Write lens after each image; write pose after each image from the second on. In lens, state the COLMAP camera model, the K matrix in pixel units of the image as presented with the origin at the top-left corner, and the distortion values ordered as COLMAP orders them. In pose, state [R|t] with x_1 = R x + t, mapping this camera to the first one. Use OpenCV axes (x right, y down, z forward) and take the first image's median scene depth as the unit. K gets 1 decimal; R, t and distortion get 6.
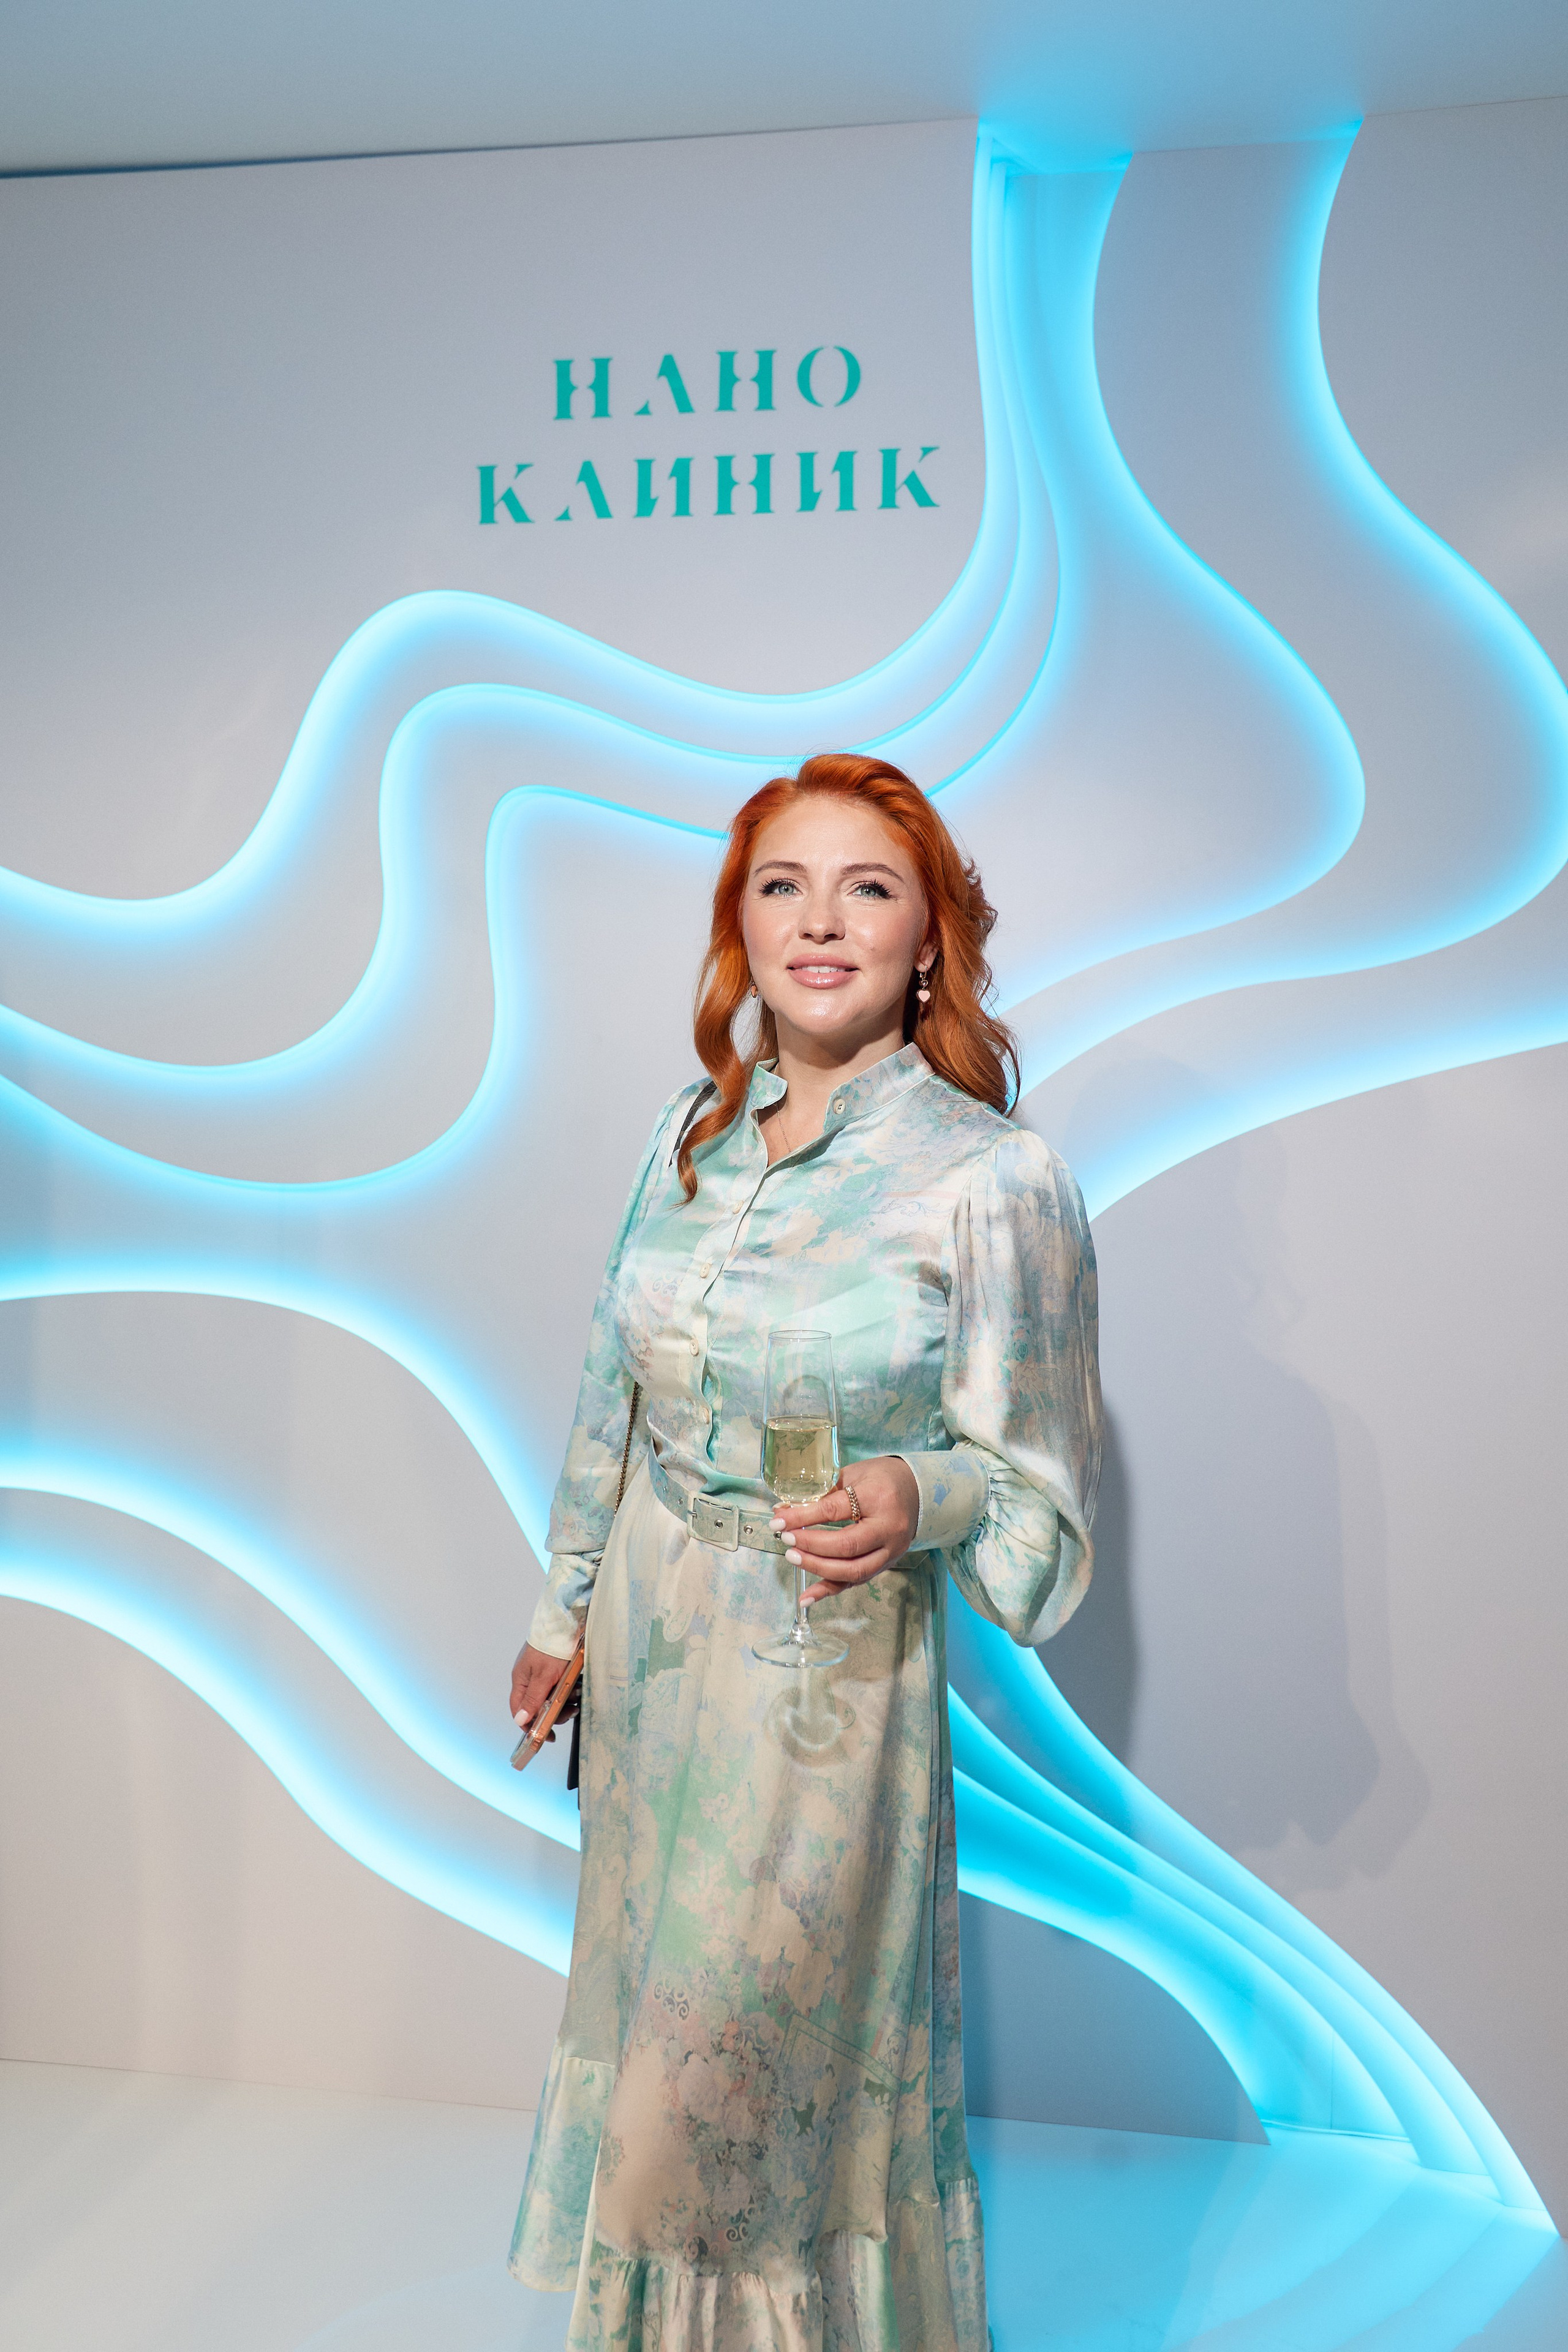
lens RADIAL K [[1681.4, 0, 761.6], [0, 1681.4, 1171.6], [0, 0, 1]] dist [-0.022137, 0.052036]
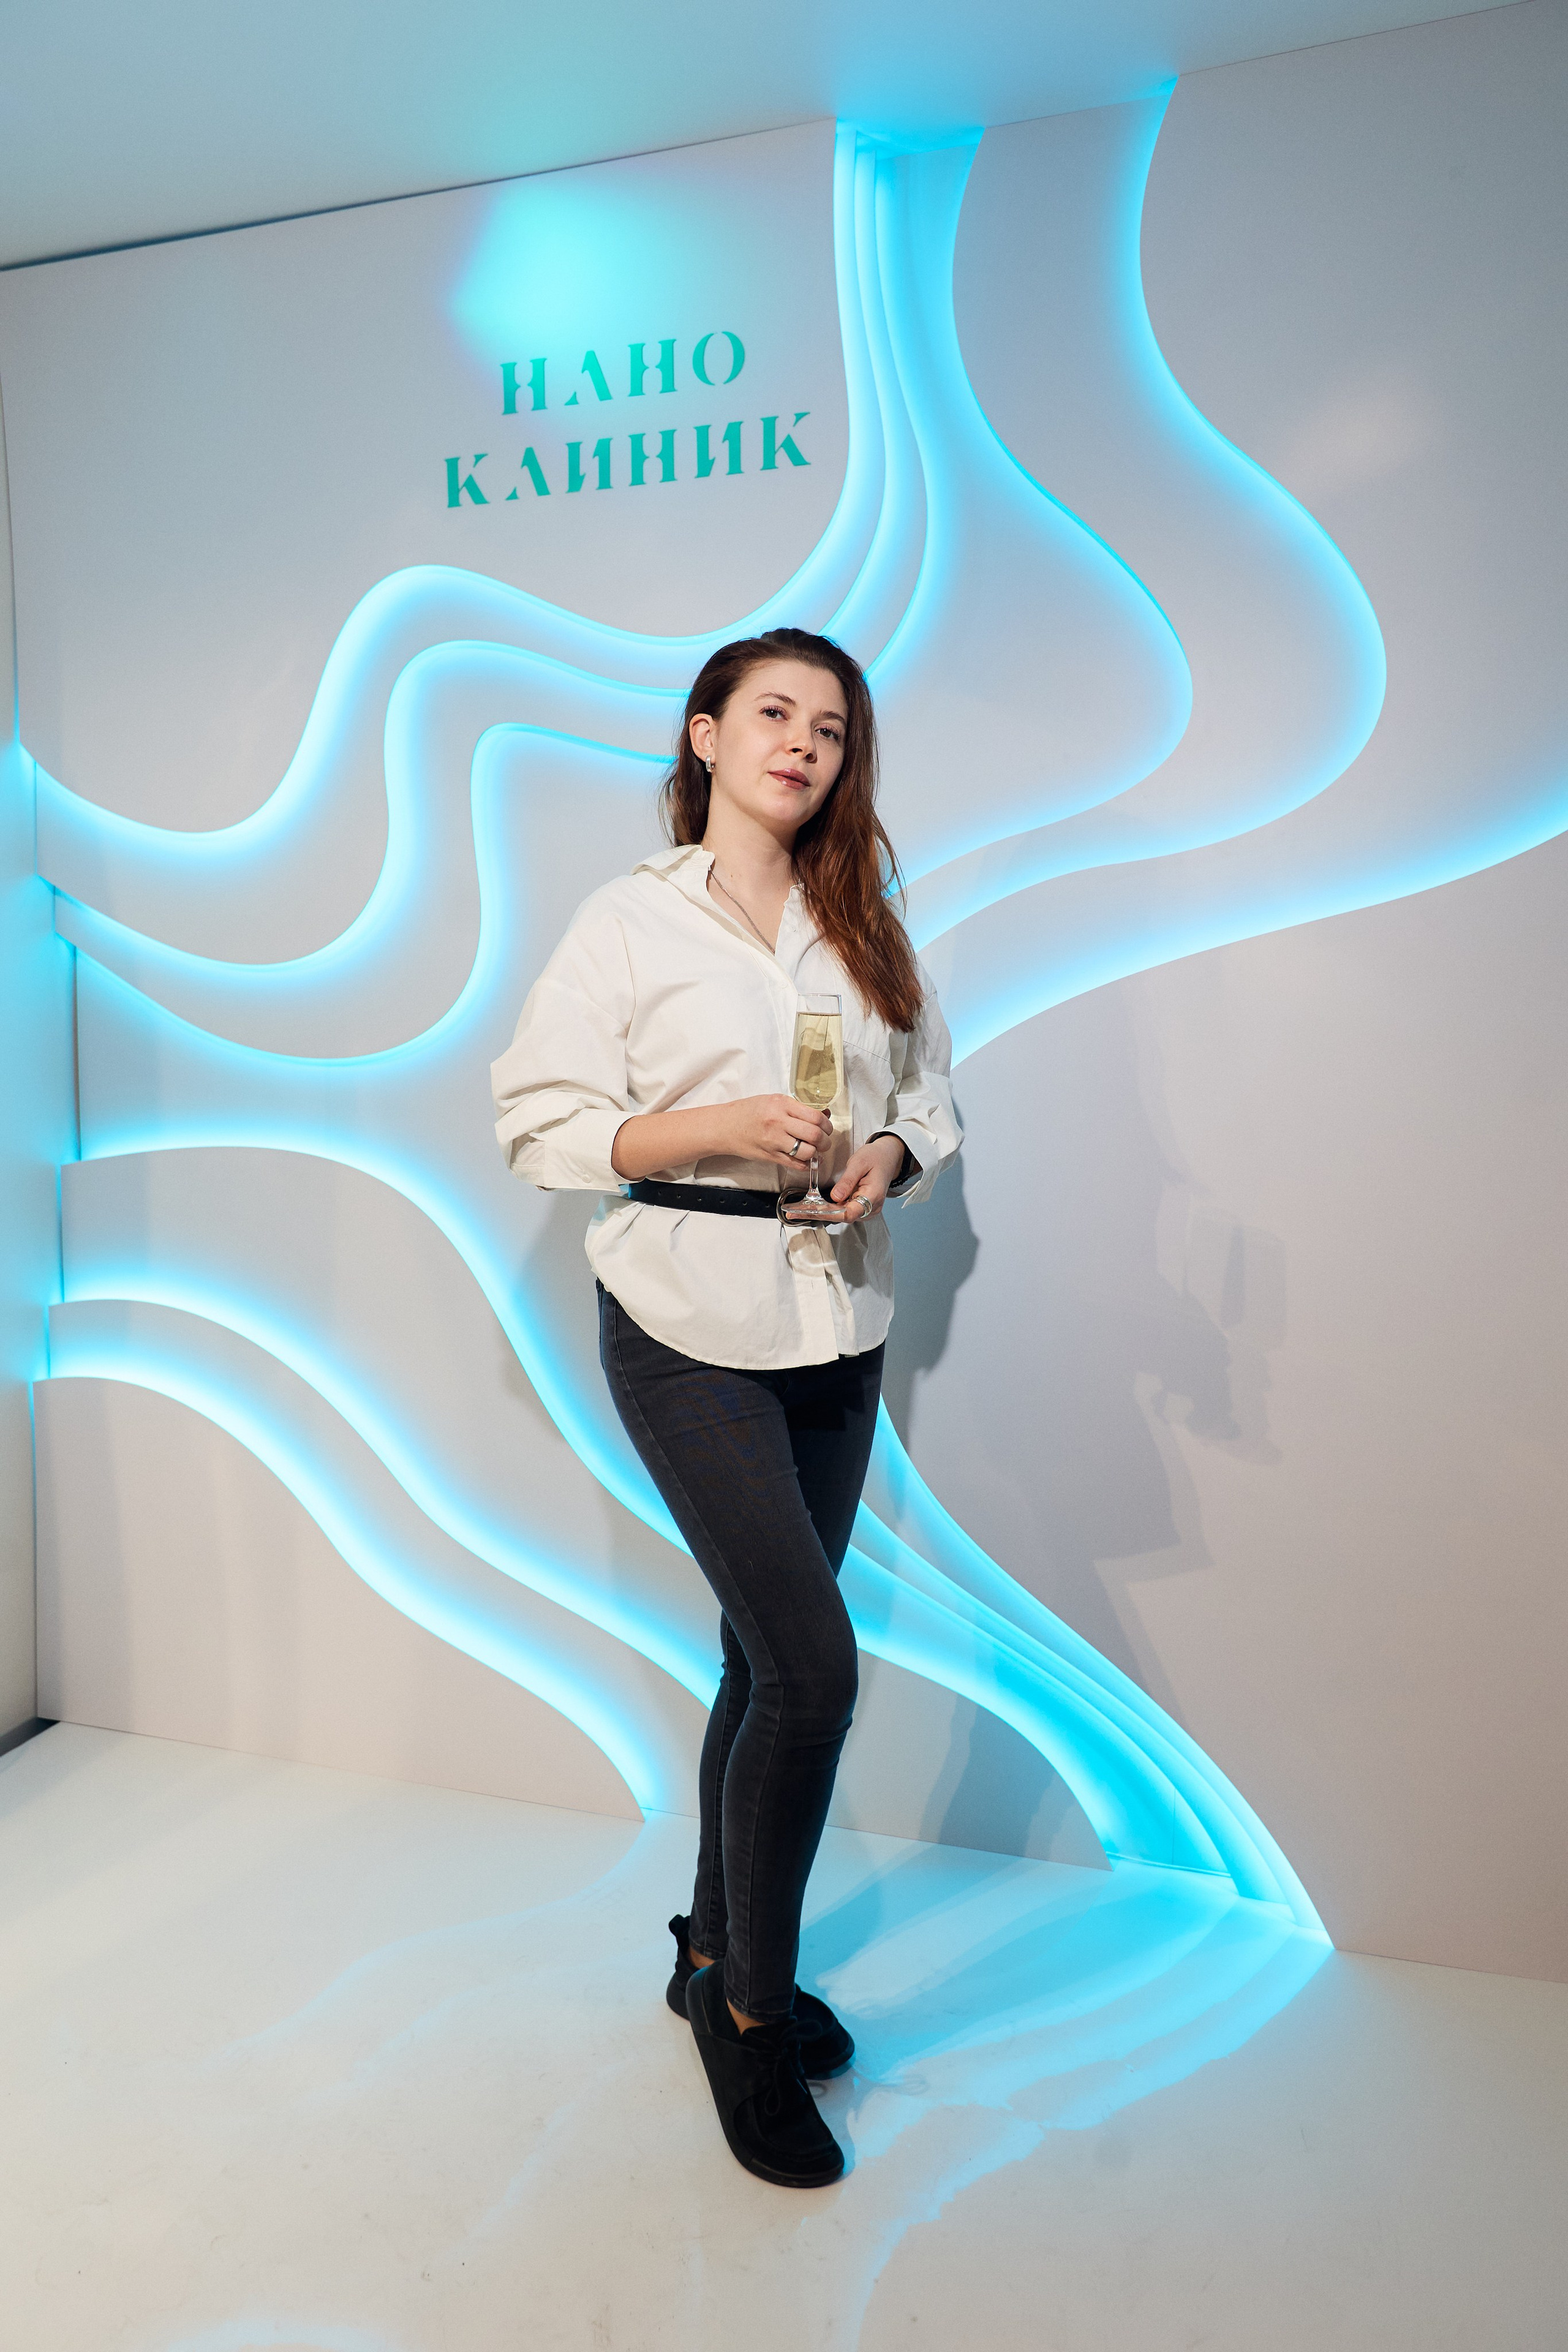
lens RADIAL K [[1681.4, 0, 752.0], [0, 1681.4, 1162.4], [0, 0, 1]] dist [-0.022137, 0.052036]
pose [[0.980612, 0.000026, -0.195957, 0.288831], [0.009639, 0.998783, 0.048364, 0.029293], [0.195720, -0.049315, 0.979419, -0.167085]]
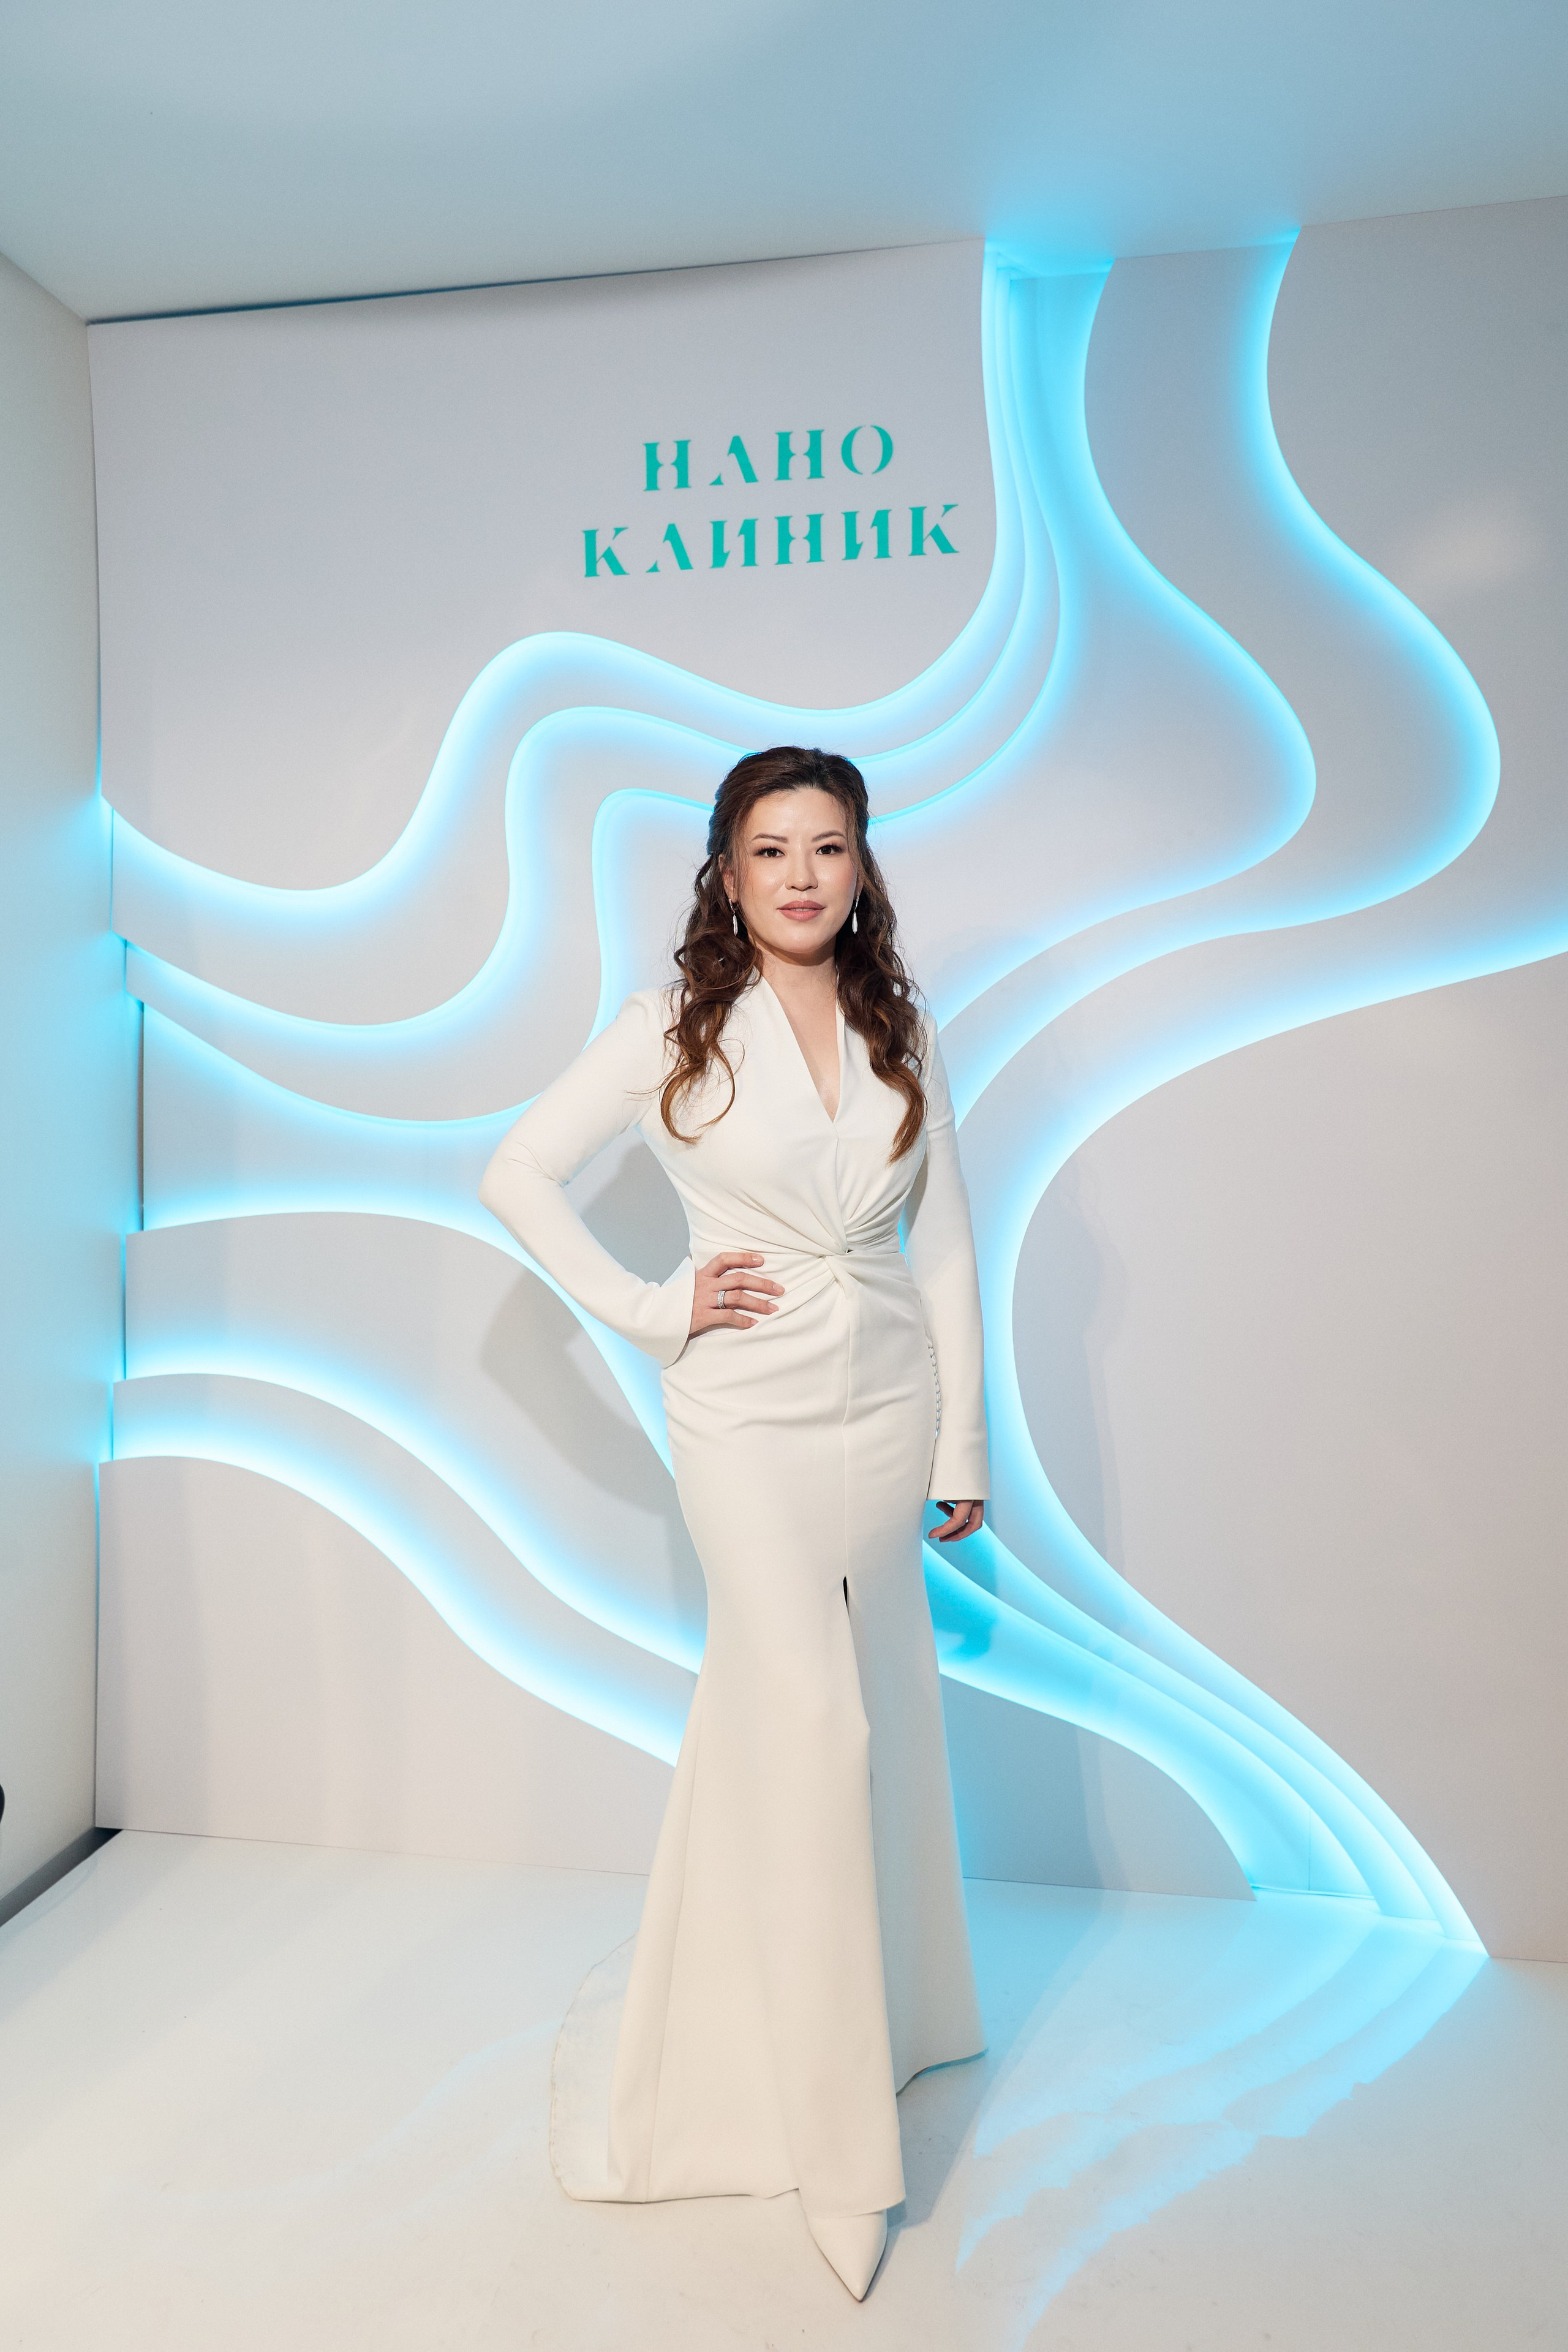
lens RADIAL K [[1681.4, 0, 765.8], [0, 1681.4, 1168.2], [0, 0, 1]] dist [-0.022137, 0.052036]
pose [[0.999037, -0.014798, -0.041310, 0.008814], [0.014311, 0.999825, -0.012077, 0.064968], [0.041481, 0.011474, 0.999073, -0.221935]]
